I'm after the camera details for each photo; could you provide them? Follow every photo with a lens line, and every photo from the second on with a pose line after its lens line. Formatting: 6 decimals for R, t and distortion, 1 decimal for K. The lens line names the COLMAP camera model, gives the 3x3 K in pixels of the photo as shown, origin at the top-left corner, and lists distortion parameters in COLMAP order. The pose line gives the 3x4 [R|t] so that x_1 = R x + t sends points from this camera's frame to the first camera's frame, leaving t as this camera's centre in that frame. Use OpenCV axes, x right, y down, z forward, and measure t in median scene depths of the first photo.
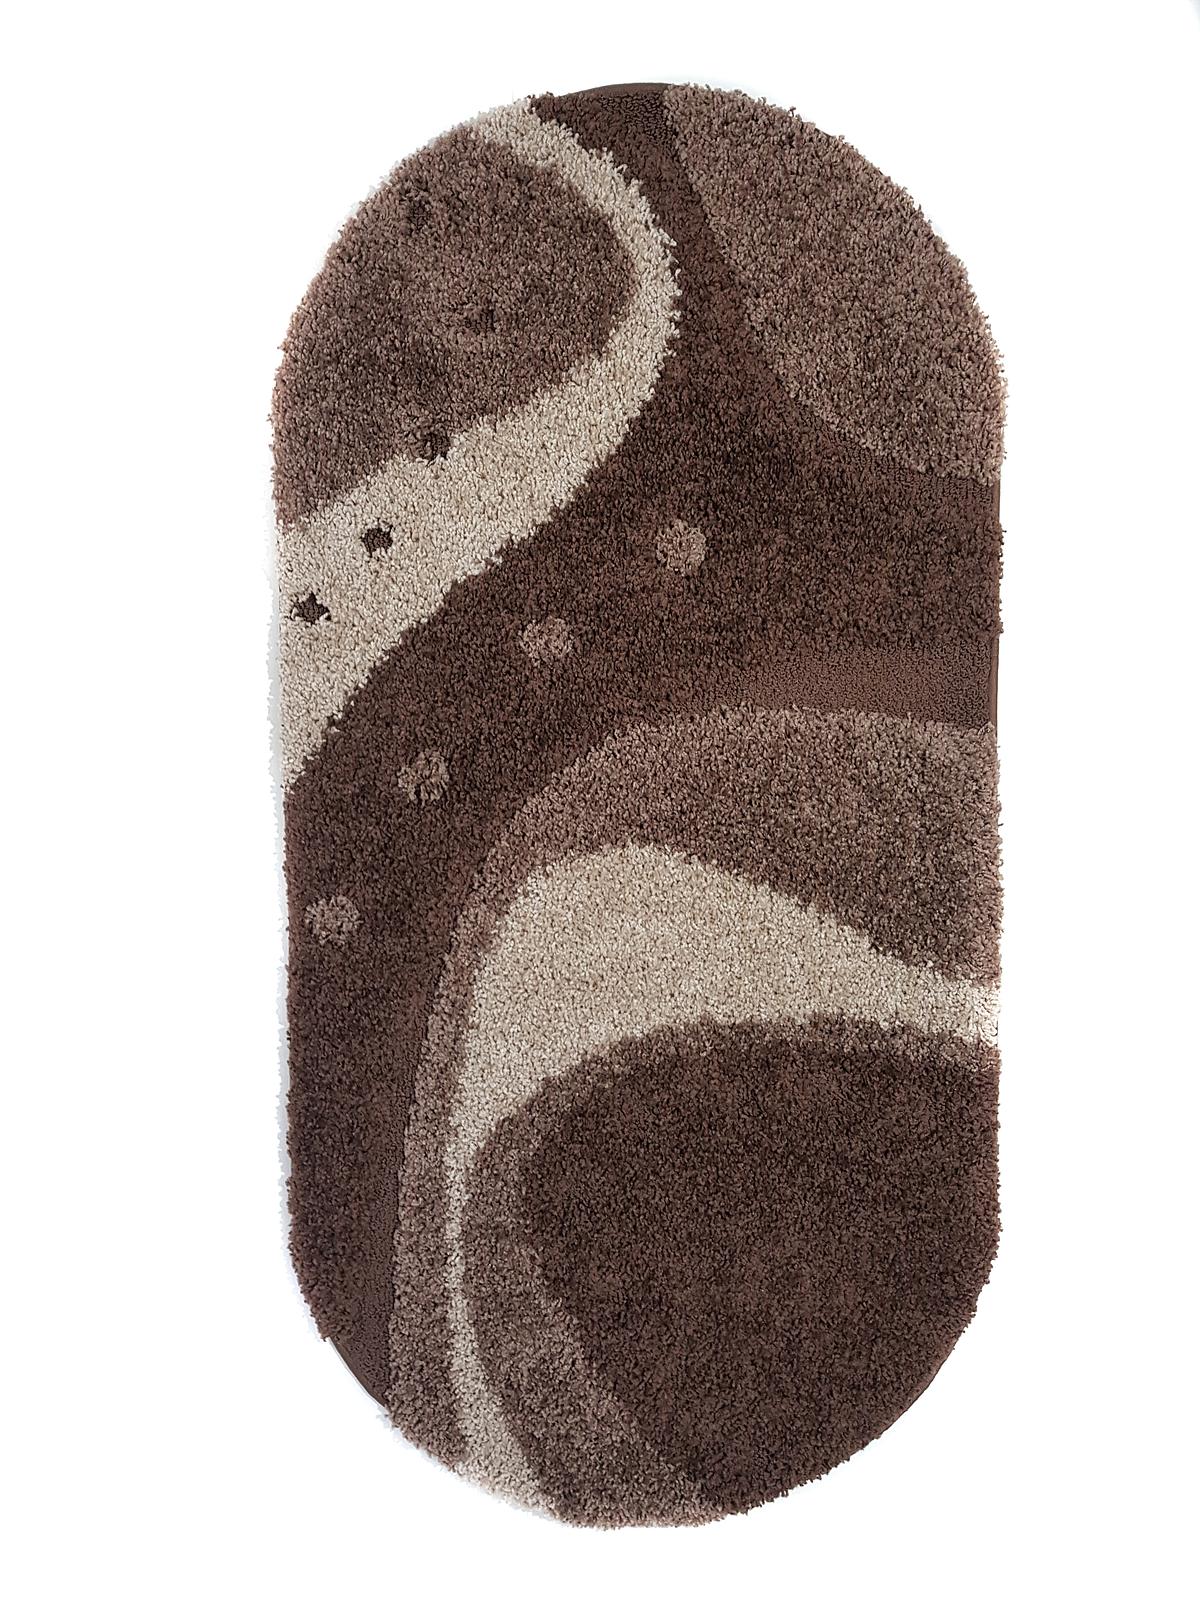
lens RADIAL K [[1242.4, 0, 601.2], [0, 1242.4, 807.5], [0, 0, 1]] dist [0.056039, -0.059476]
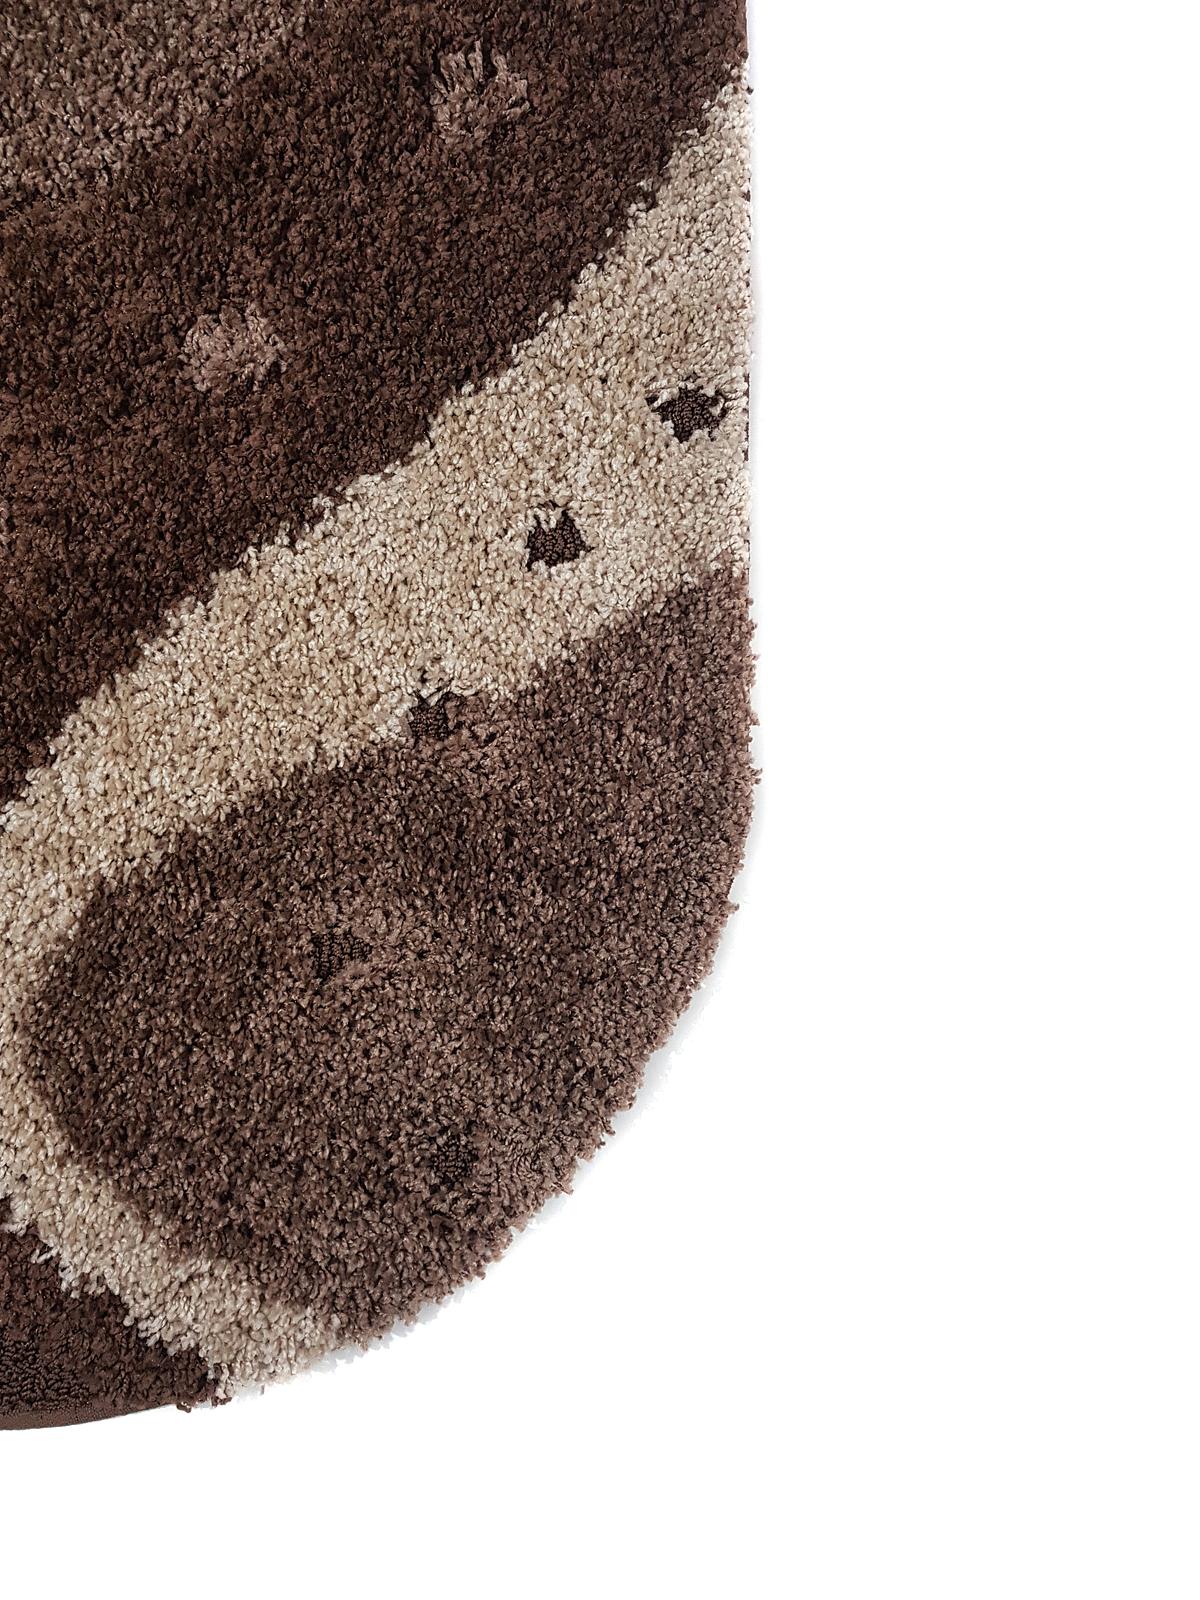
lens RADIAL K [[1242.4, 0, 602.5], [0, 1242.4, 798.4], [0, 0, 1]] dist [0.056039, -0.059476]
pose [[-0.999895, -0.012912, -0.006592, -0.198081], [0.012714, -0.999488, 0.029350, -0.336089], [-0.006968, 0.029263, 0.999547, 0.490135]]
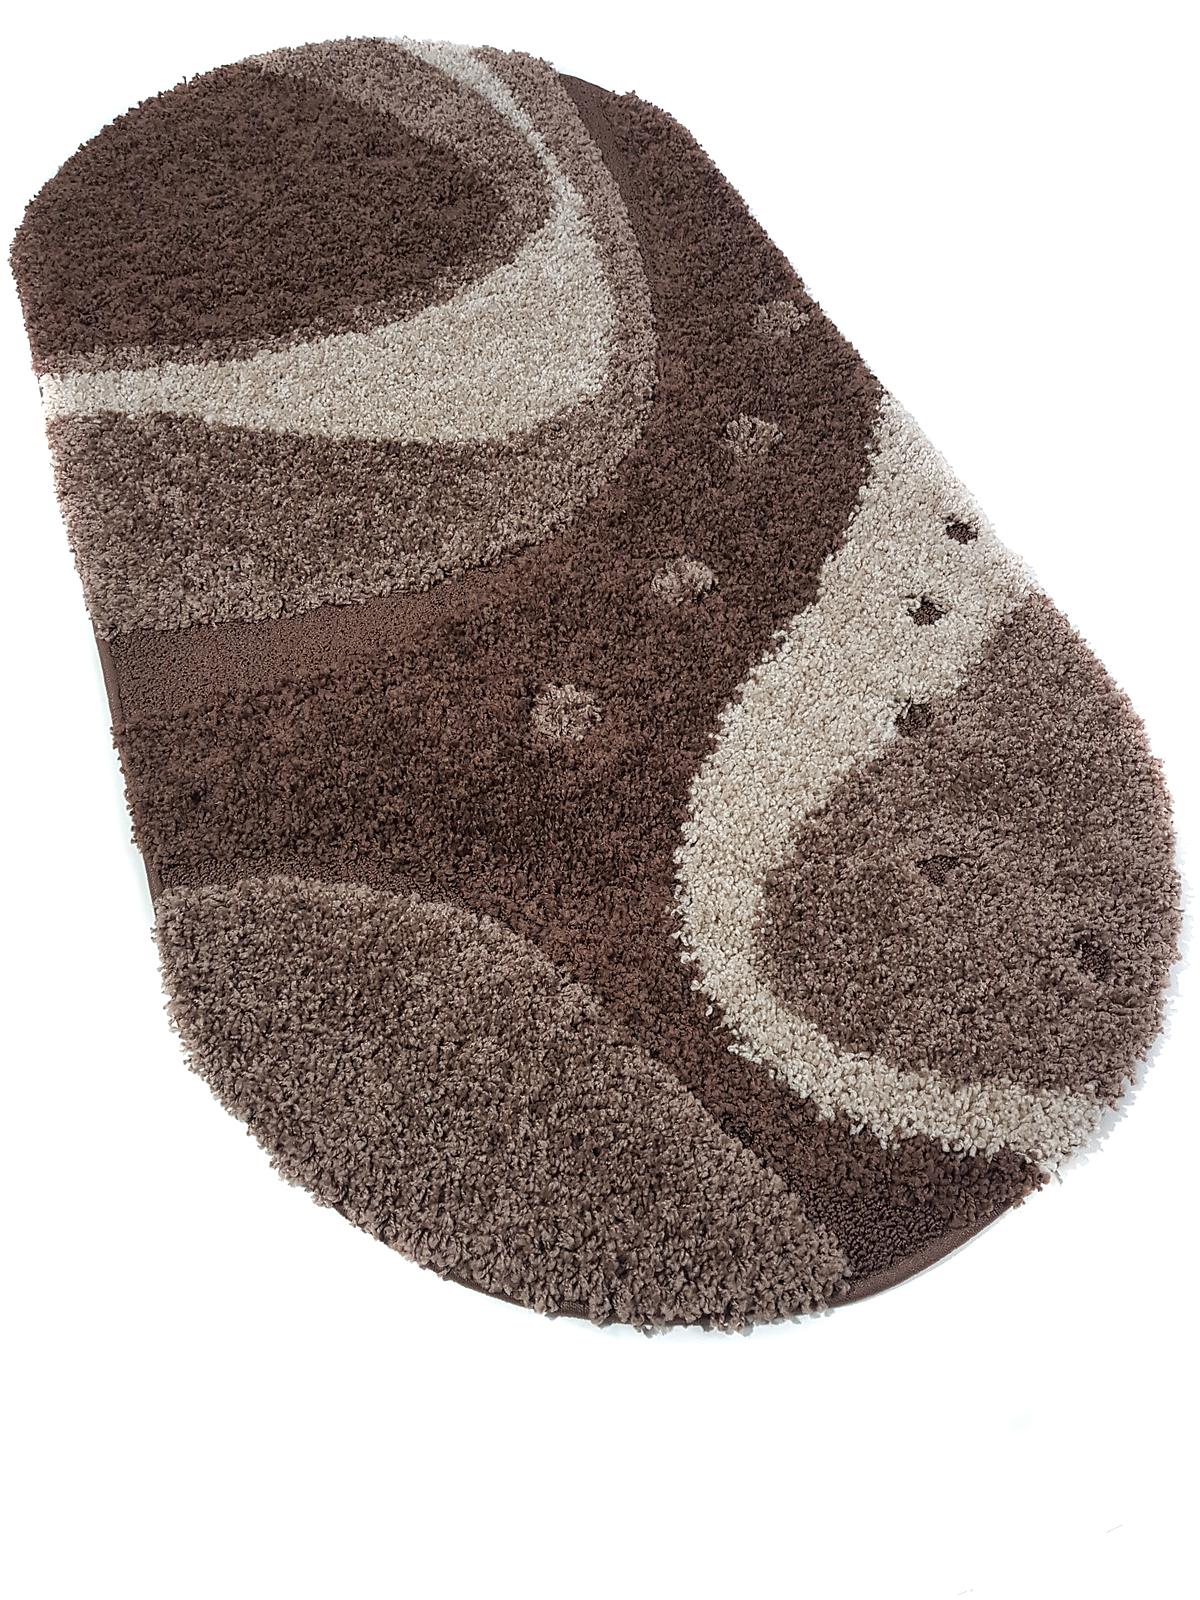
lens RADIAL K [[1242.4, 0, 594.0], [0, 1242.4, 801.4], [0, 0, 1]] dist [0.056039, -0.059476]
pose [[-0.937640, 0.278399, -0.208149, 0.220667], [-0.345581, -0.811160, 0.471798, -0.618813], [-0.037494, 0.514309, 0.856785, 0.385287]]
